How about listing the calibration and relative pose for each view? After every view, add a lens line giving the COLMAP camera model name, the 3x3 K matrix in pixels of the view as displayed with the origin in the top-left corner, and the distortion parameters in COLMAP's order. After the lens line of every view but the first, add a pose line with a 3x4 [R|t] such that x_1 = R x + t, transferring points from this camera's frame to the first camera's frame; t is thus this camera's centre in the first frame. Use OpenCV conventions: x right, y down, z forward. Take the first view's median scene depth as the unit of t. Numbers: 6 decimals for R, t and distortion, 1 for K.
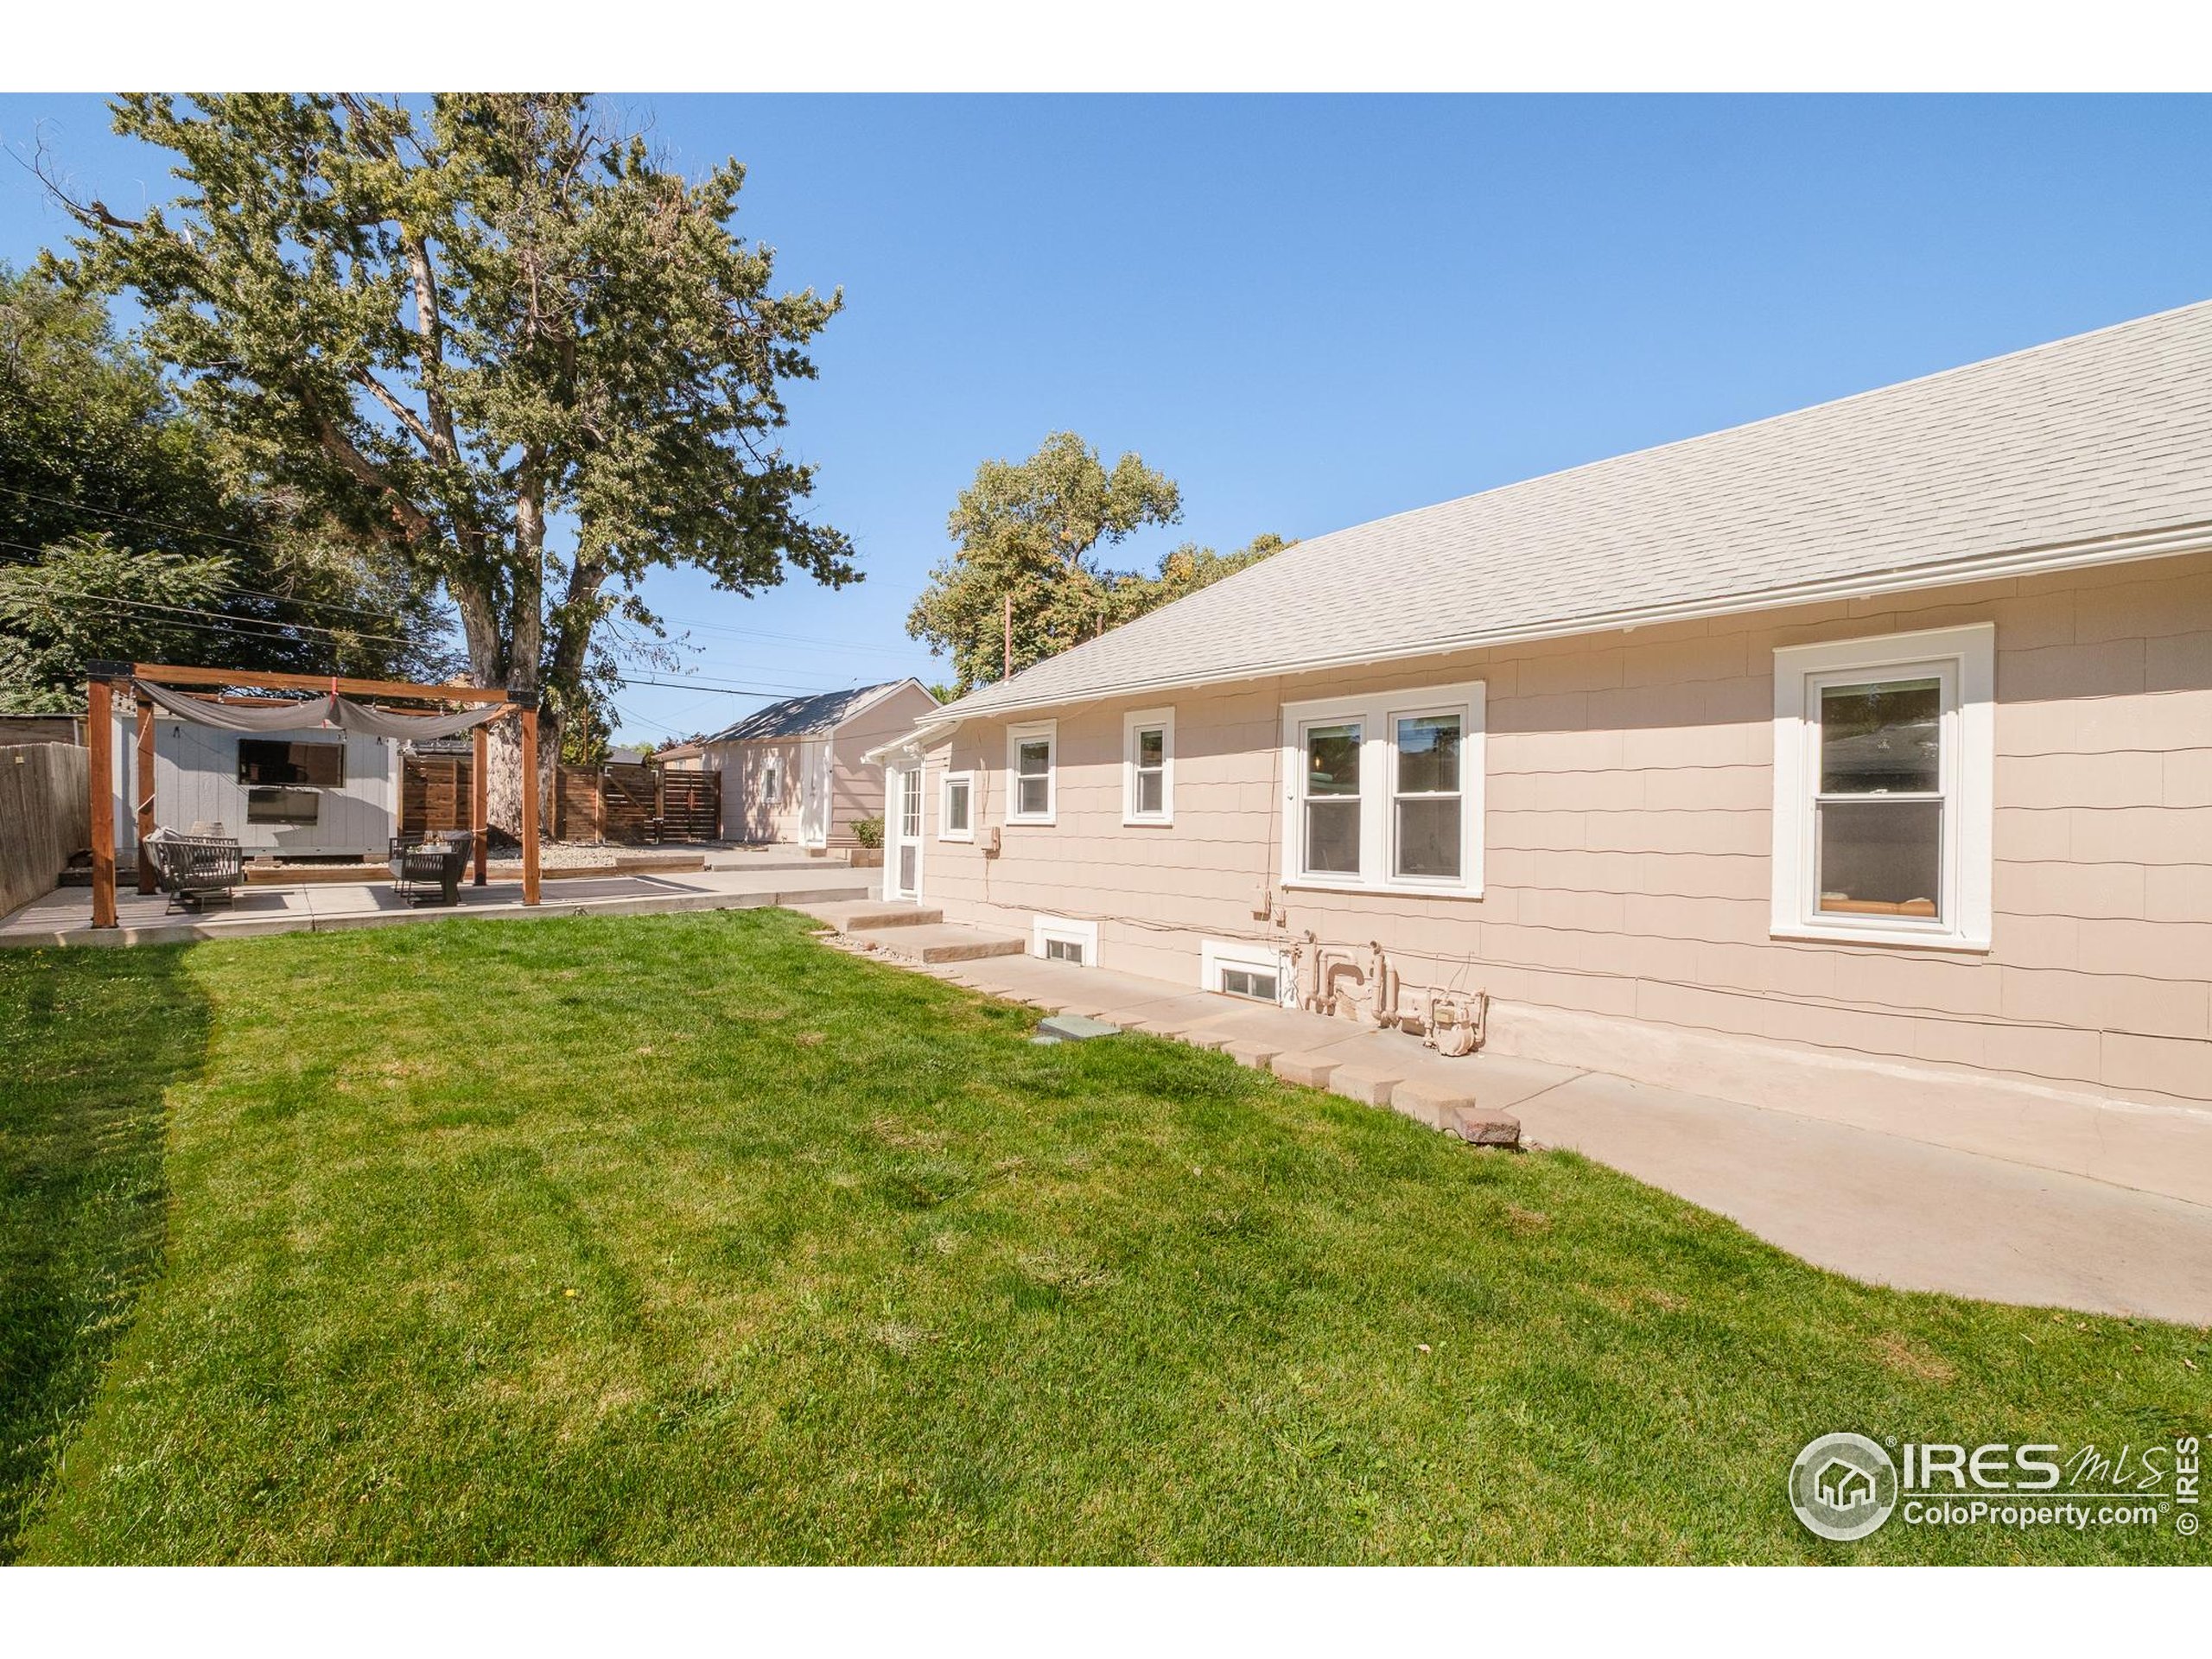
lens RADIAL K [[946.6, 0, 1101.7], [0, 946.6, 826.7], [0, 0, 1]] dist [0.000338, -0.000047]
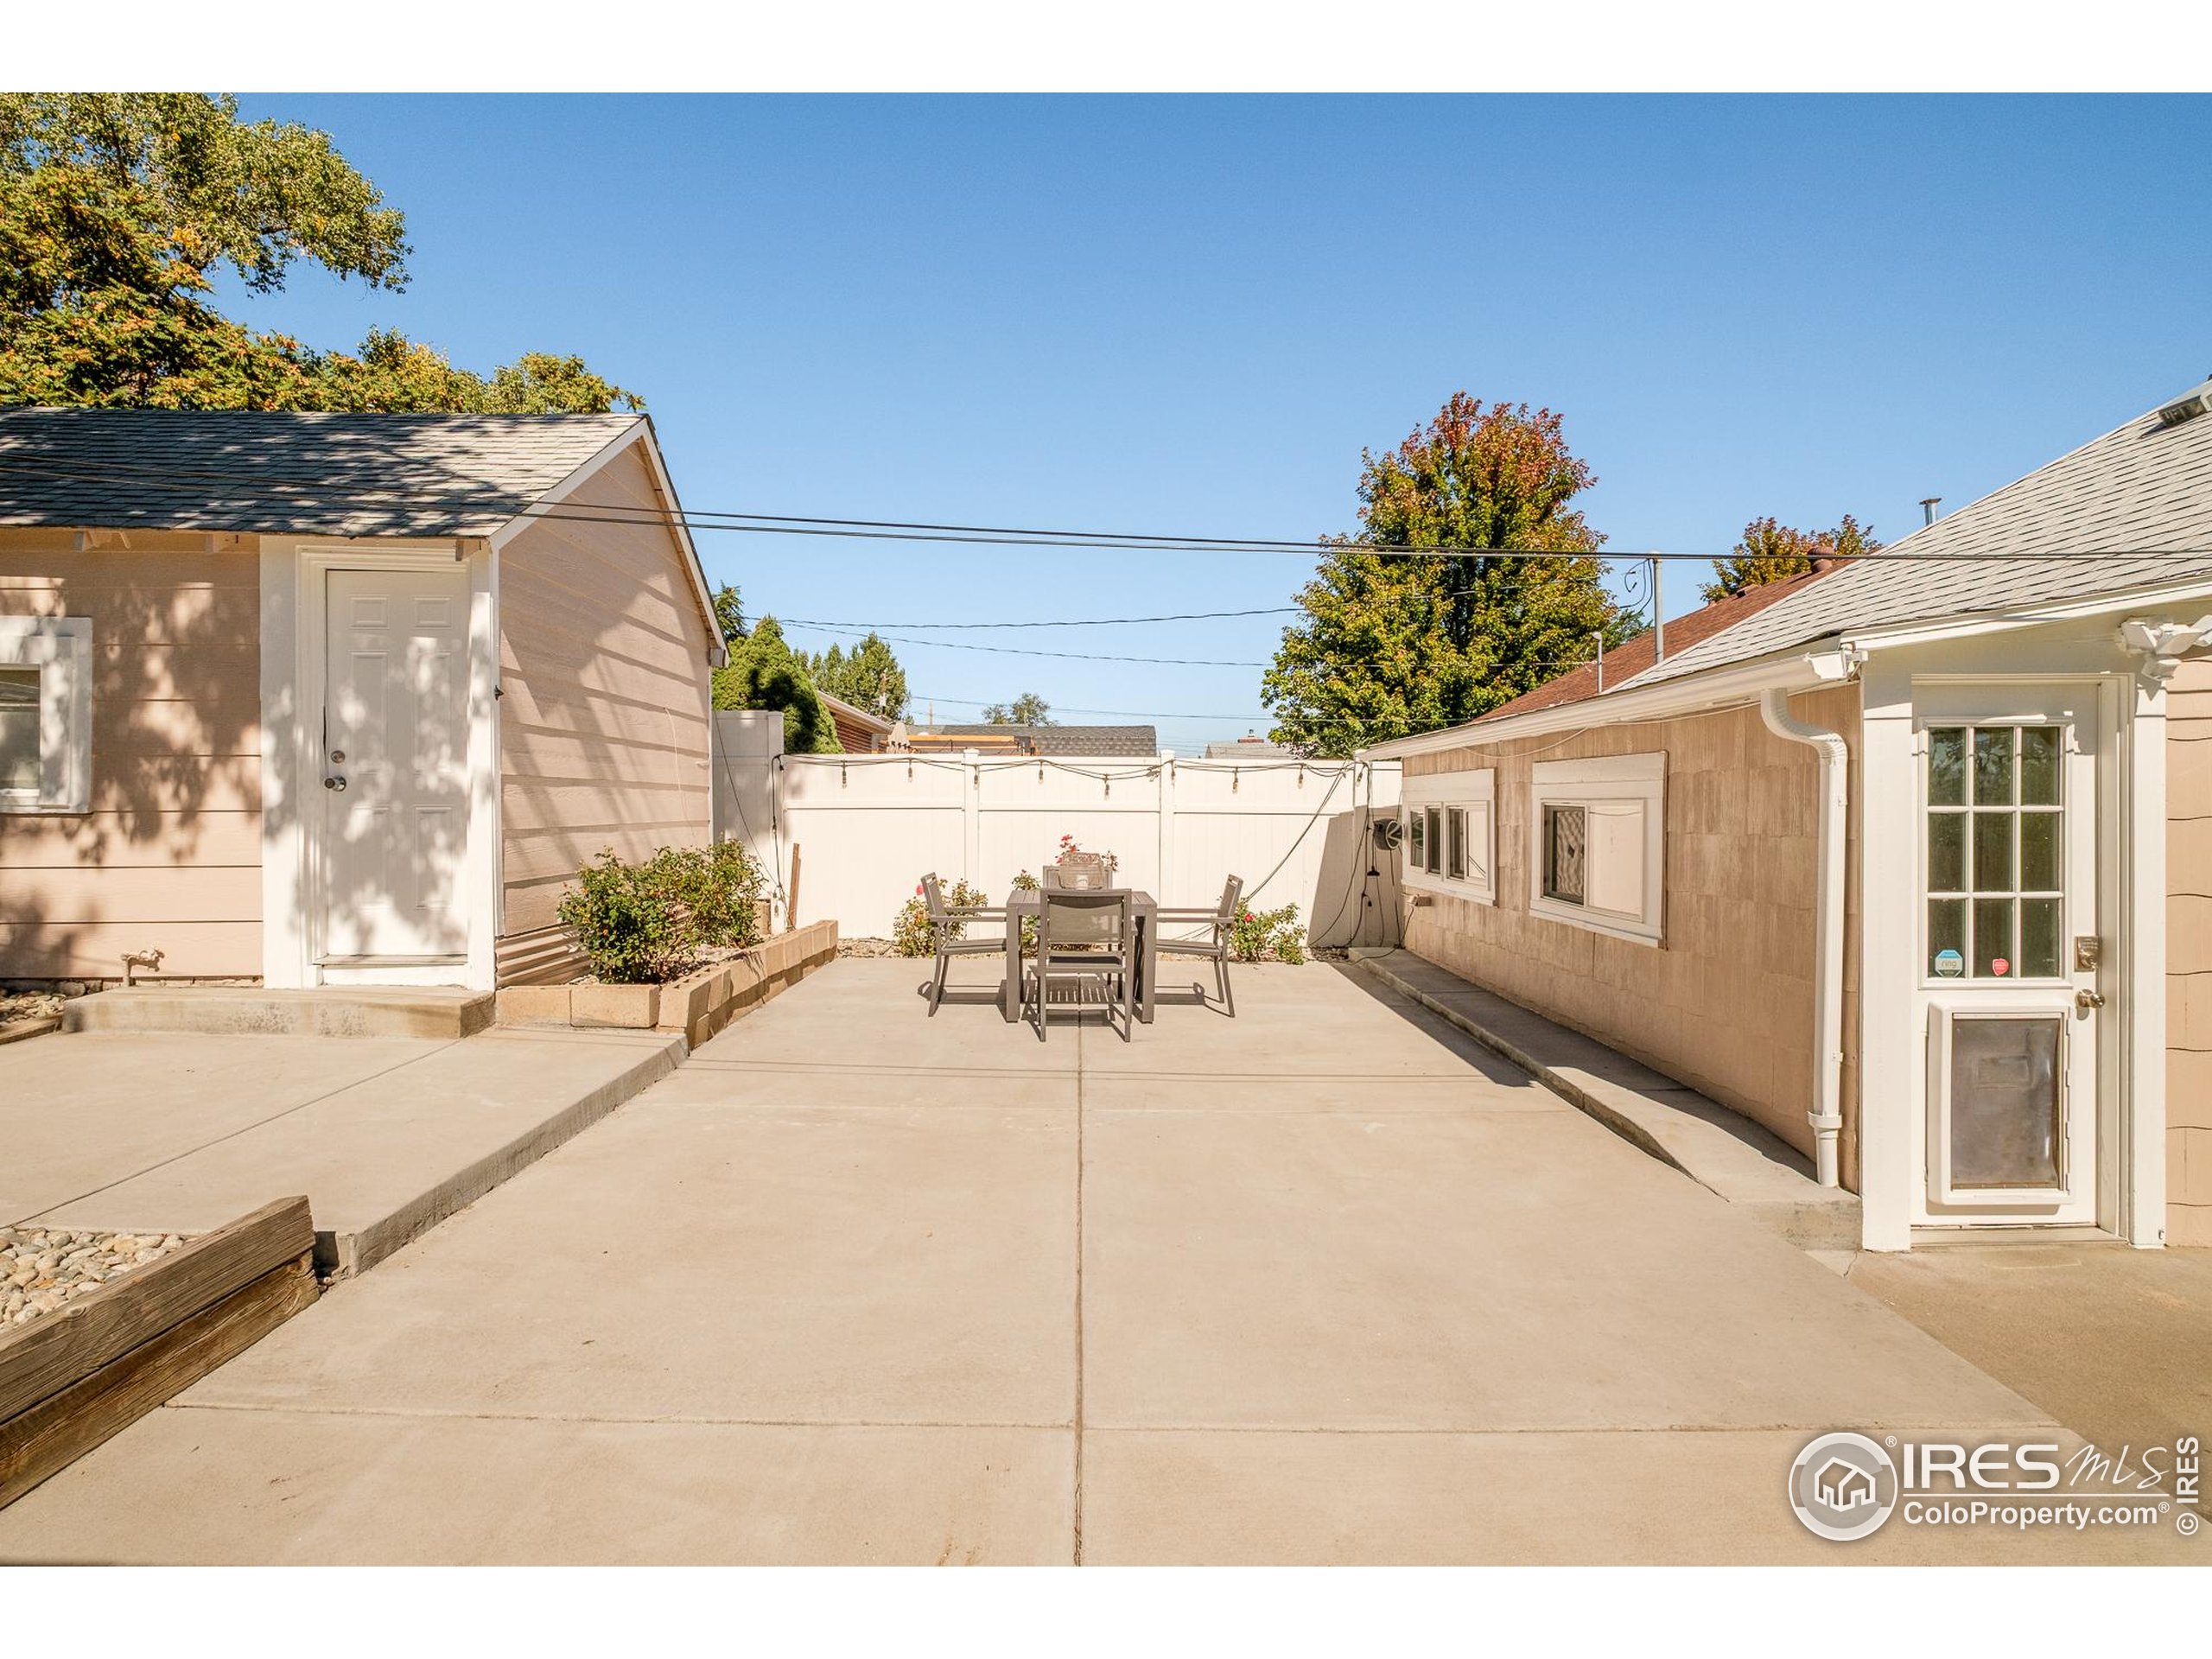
lens RADIAL K [[1131.6, 0, 1064.3], [0, 1131.6, 831.6], [0, 0, 1]] dist [-0.001182, -0.002045]
pose [[0.672825, -0.018554, 0.739569, -0.616495], [0.009984, 0.999822, 0.016000, -0.041928], [-0.739735, -0.003382, 0.672890, 1.061725]]
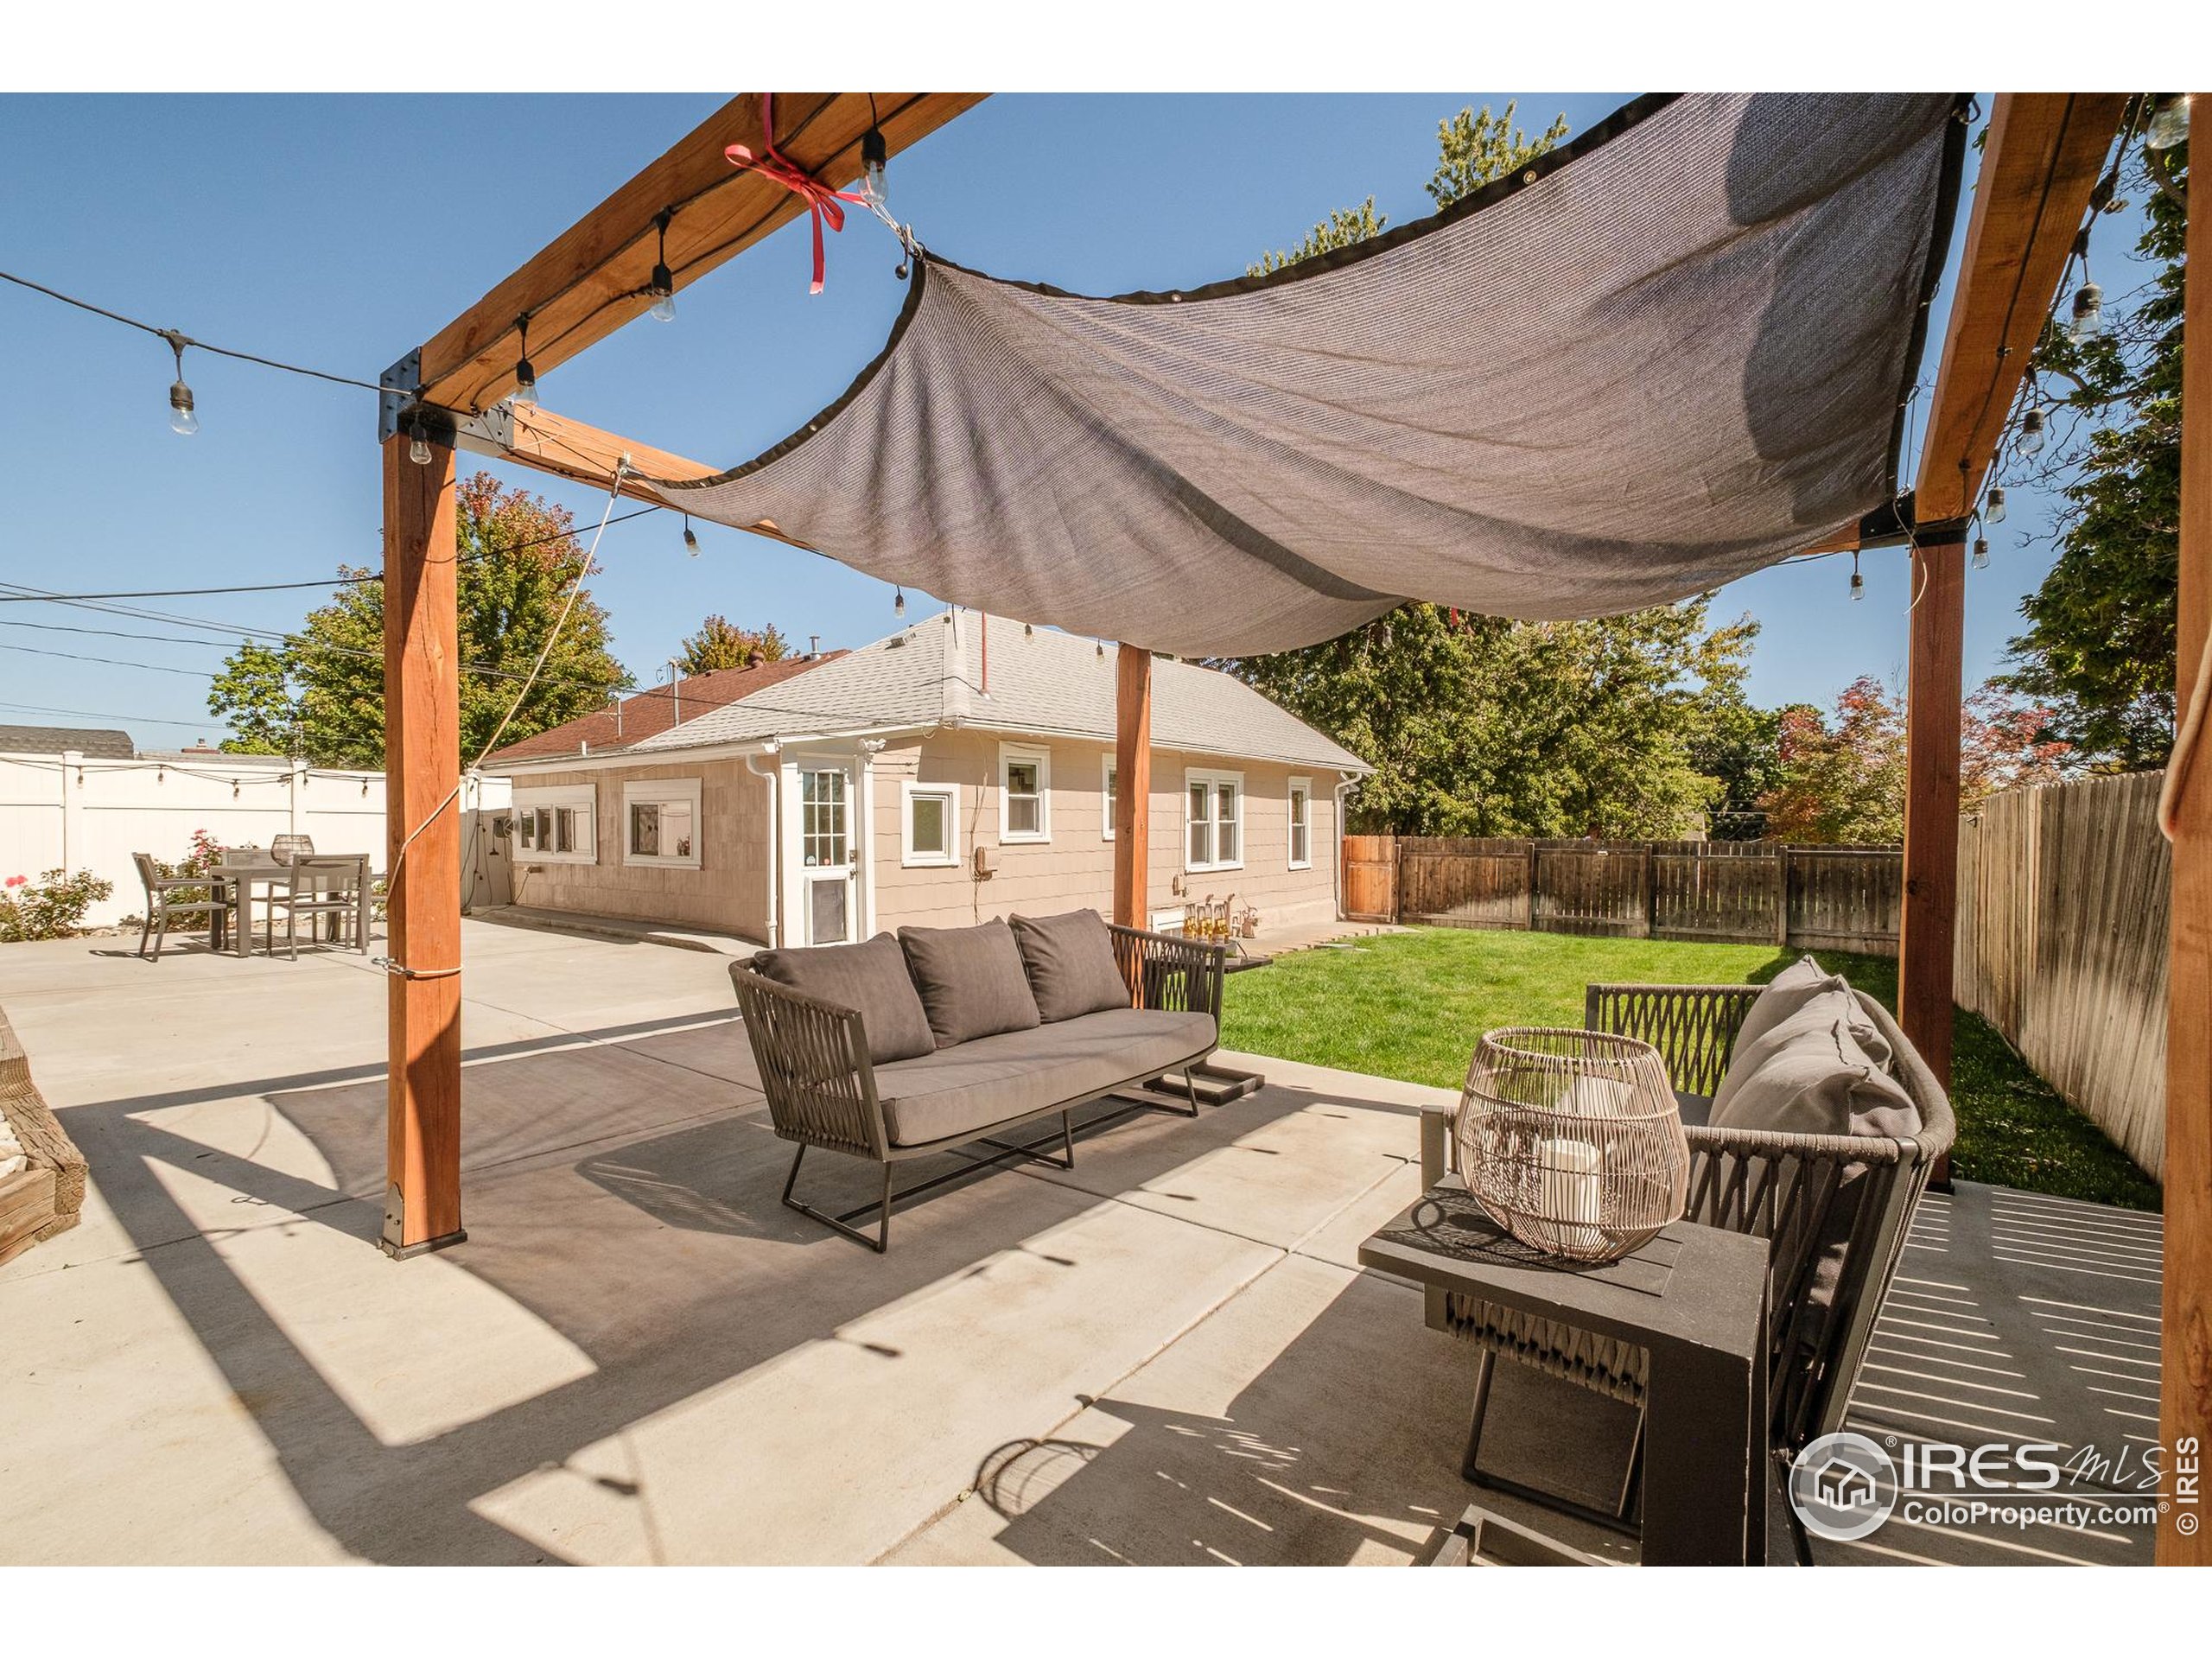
lens RADIAL K [[946.6, 0, 1101.7], [0, 946.6, 826.7], [0, 0, 1]] dist [0.000338, -0.000047]
pose [[-0.202032, -0.003620, 0.979372, -1.001197], [0.011617, 0.999914, 0.006092, -0.022225], [-0.979310, 0.012608, -0.201973, 1.015114]]
